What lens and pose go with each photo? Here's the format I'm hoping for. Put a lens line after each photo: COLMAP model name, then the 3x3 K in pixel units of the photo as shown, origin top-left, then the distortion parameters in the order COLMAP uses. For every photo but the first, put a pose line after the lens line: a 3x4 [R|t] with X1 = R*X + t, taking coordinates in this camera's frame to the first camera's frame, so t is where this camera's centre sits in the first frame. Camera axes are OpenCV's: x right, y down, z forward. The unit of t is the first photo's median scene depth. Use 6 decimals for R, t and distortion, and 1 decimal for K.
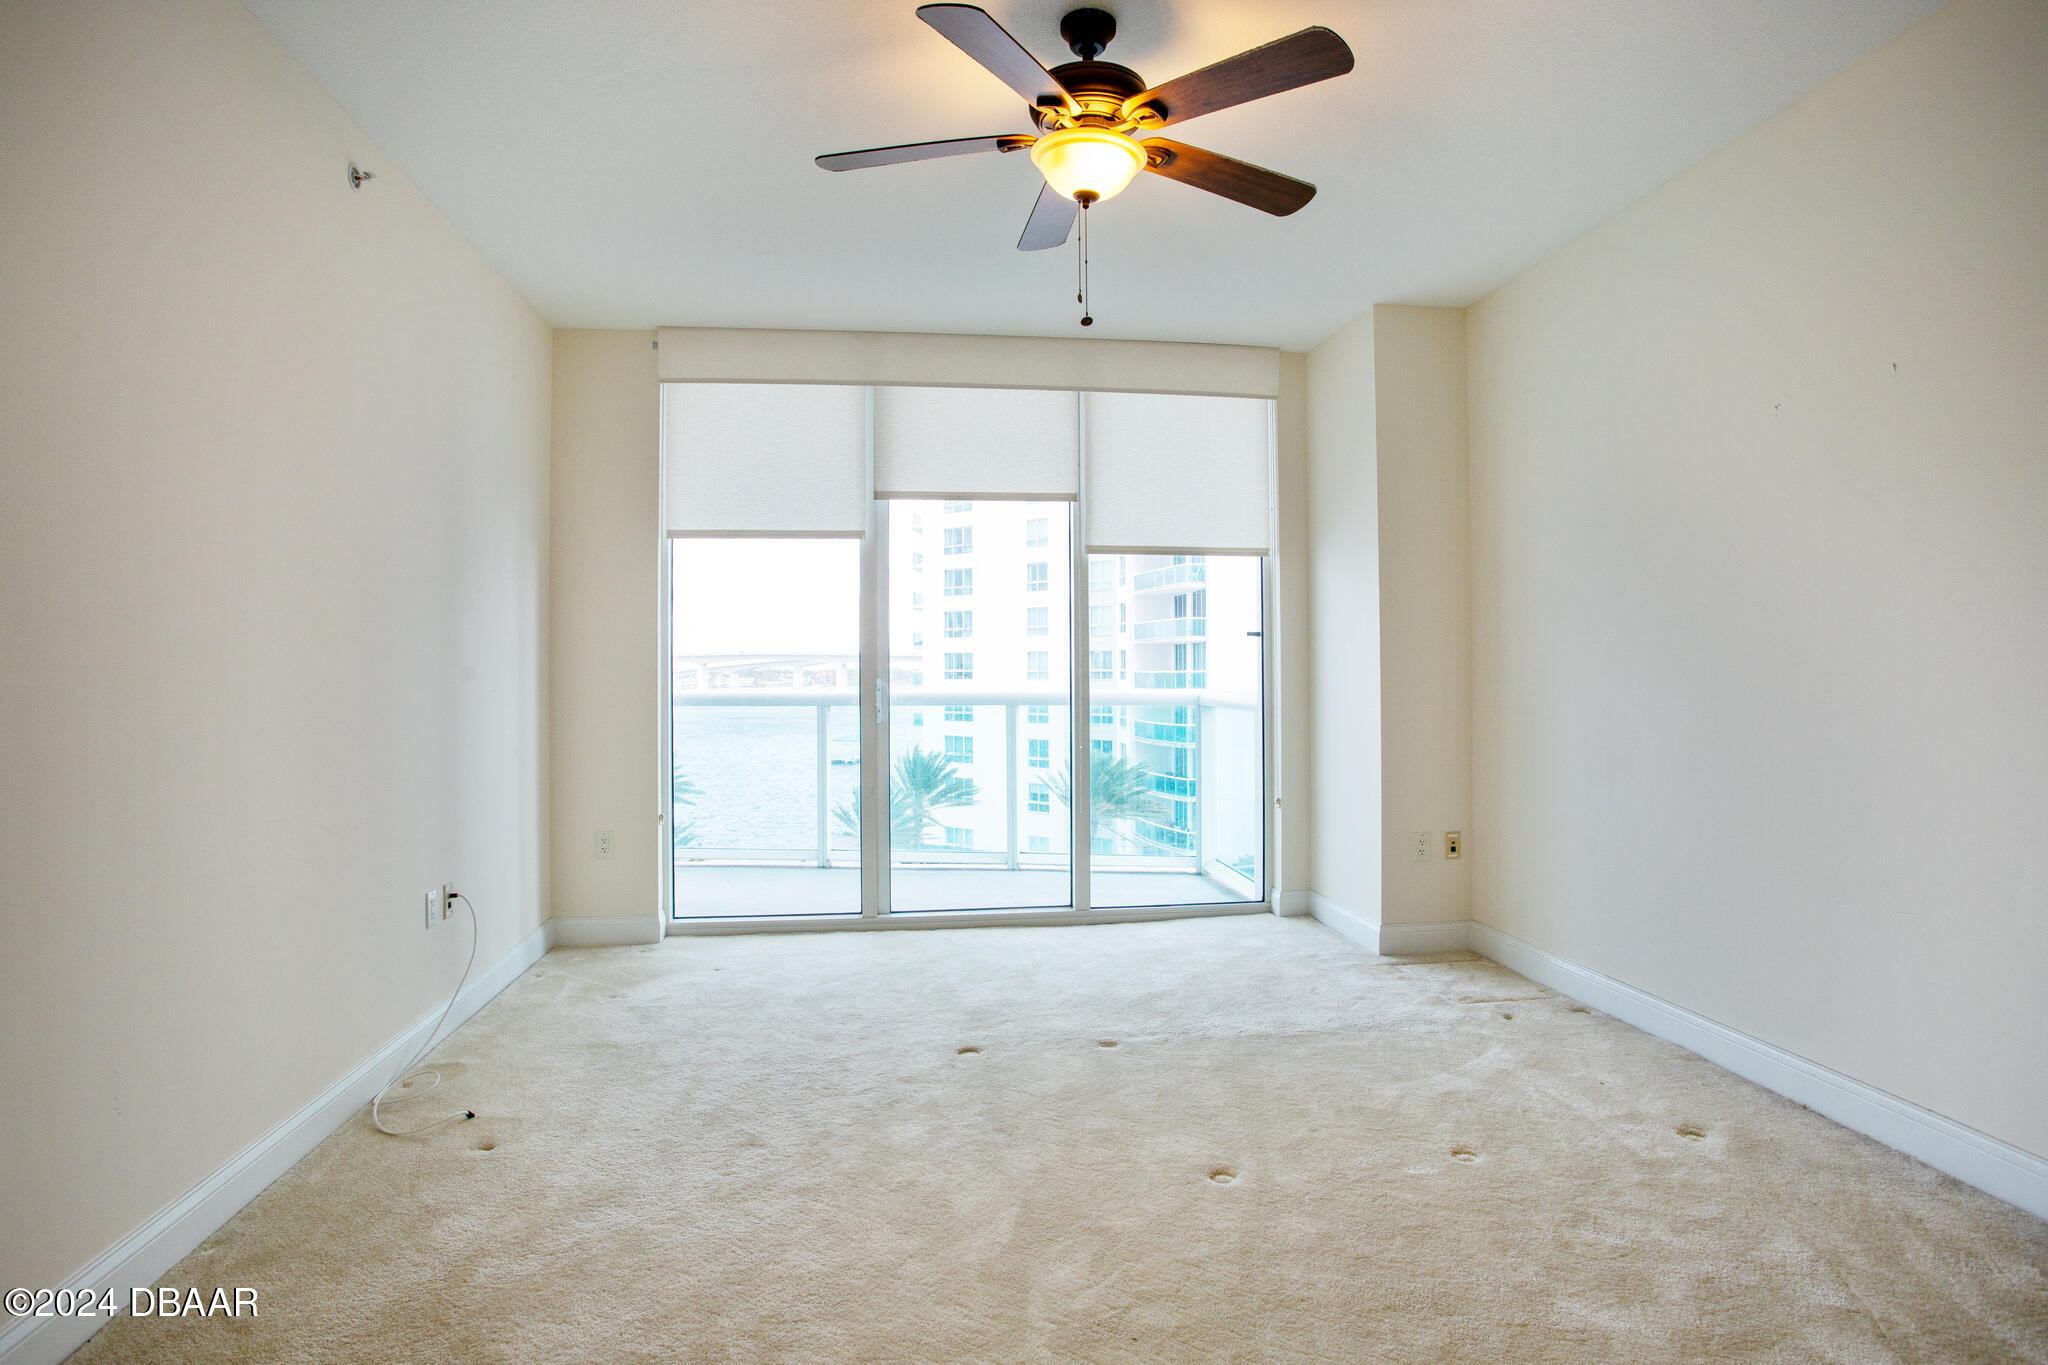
lens RADIAL K [[1077.9, 0, 1020.3], [0, 1077.9, 647.2], [0, 0, 1]] dist [-0.082676, 0.044635]
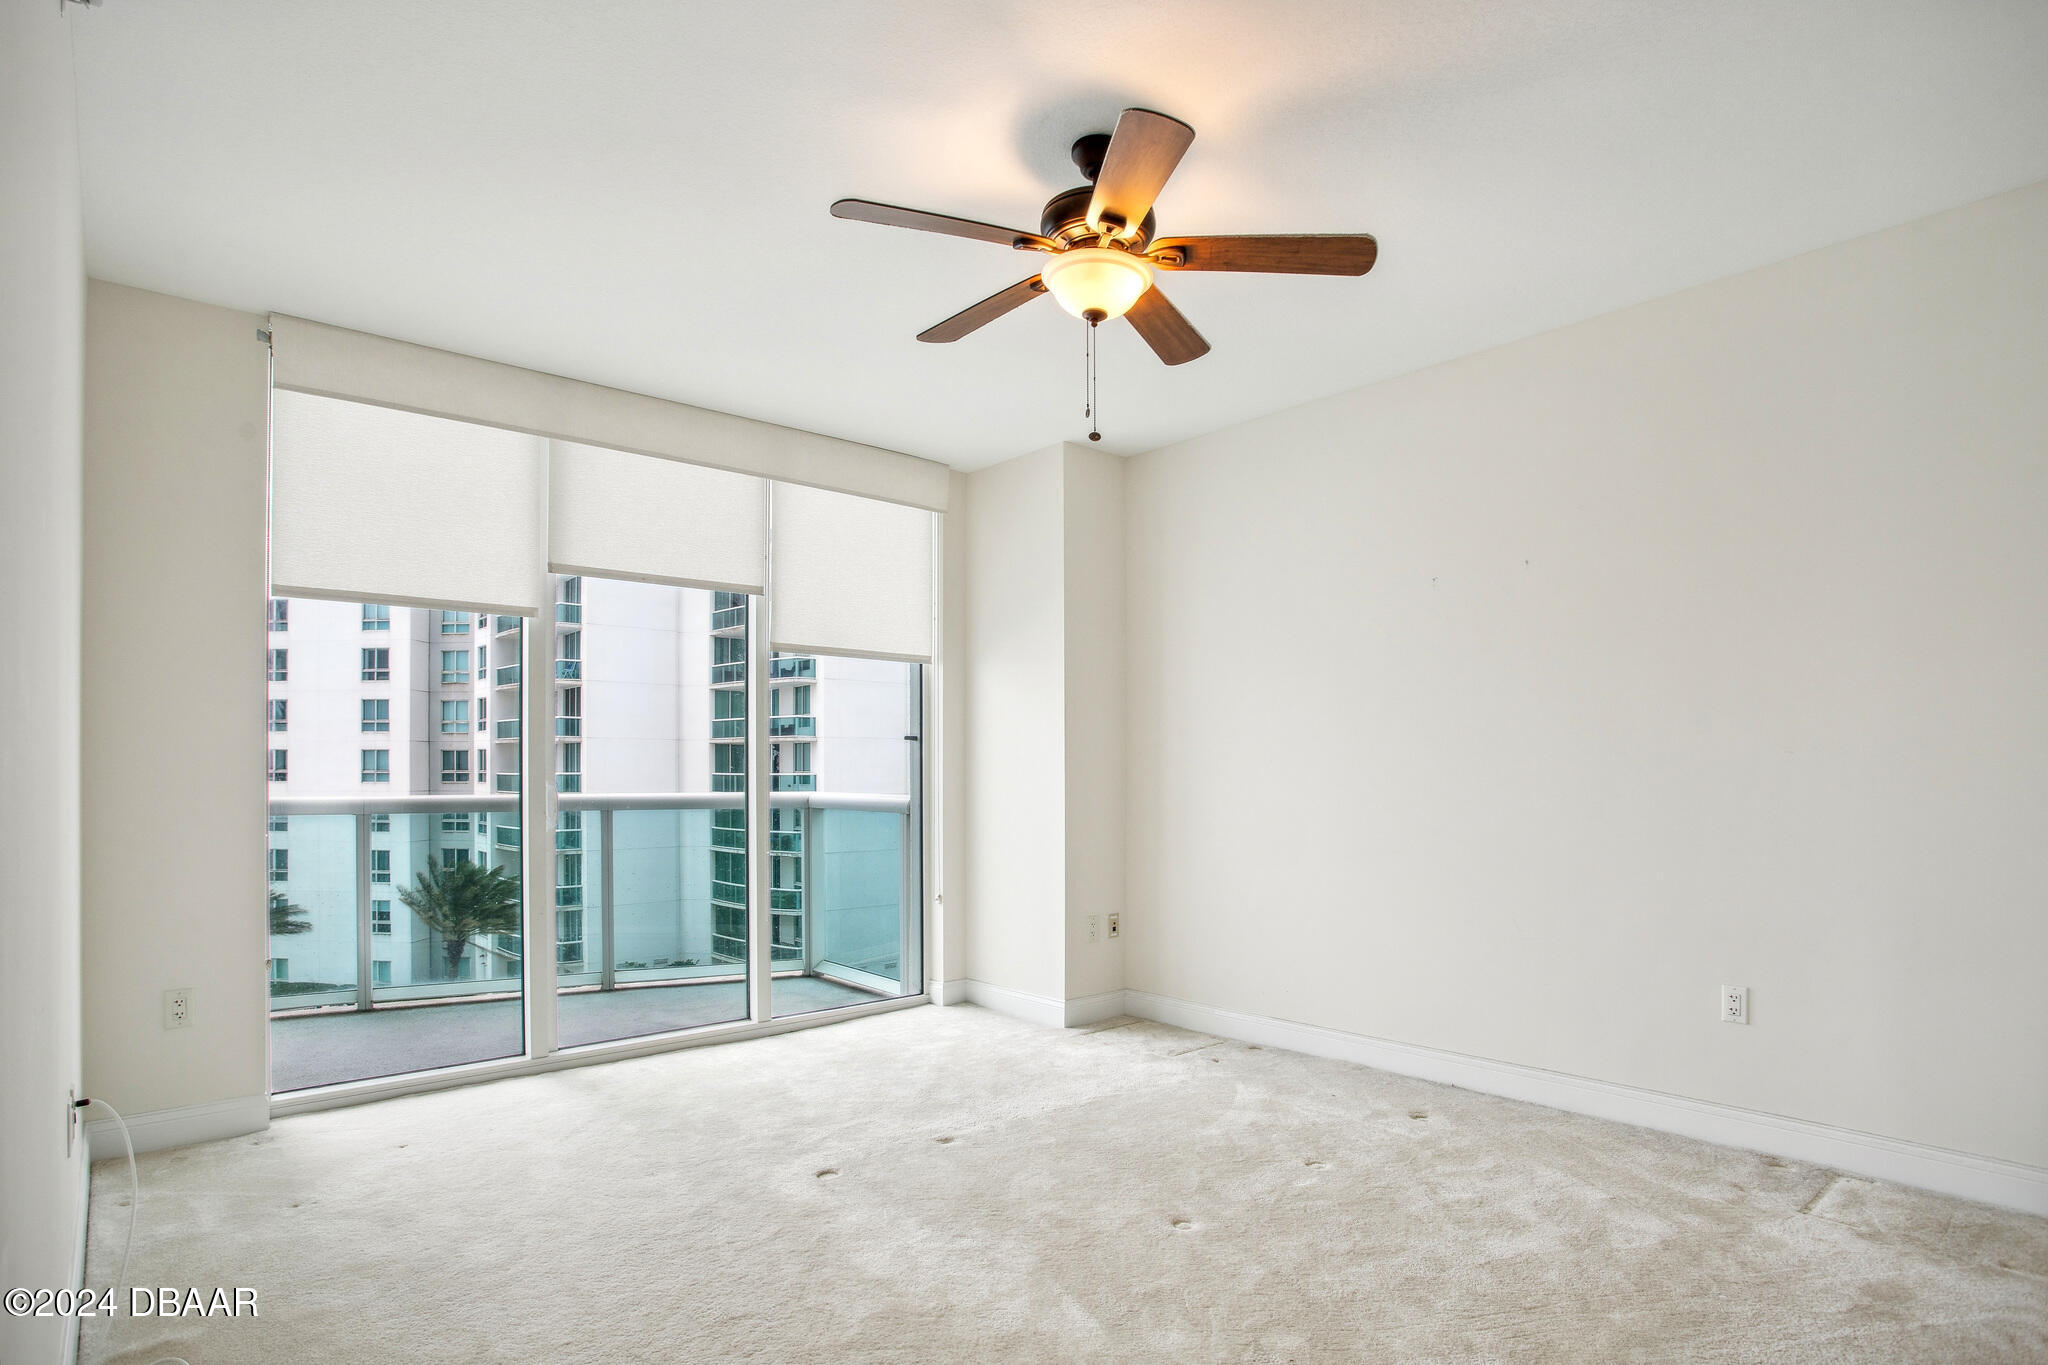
lens RADIAL K [[1072.7, 0, 1024.3], [0, 1072.7, 771.0], [0, 0, 1]] dist [-0.088328, 0.041880]
pose [[0.827682, 0.004421, 0.561179, -0.304524], [-0.015446, 0.999770, 0.014905, 0.003111], [-0.560984, -0.021005, 0.827560, 0.093230]]
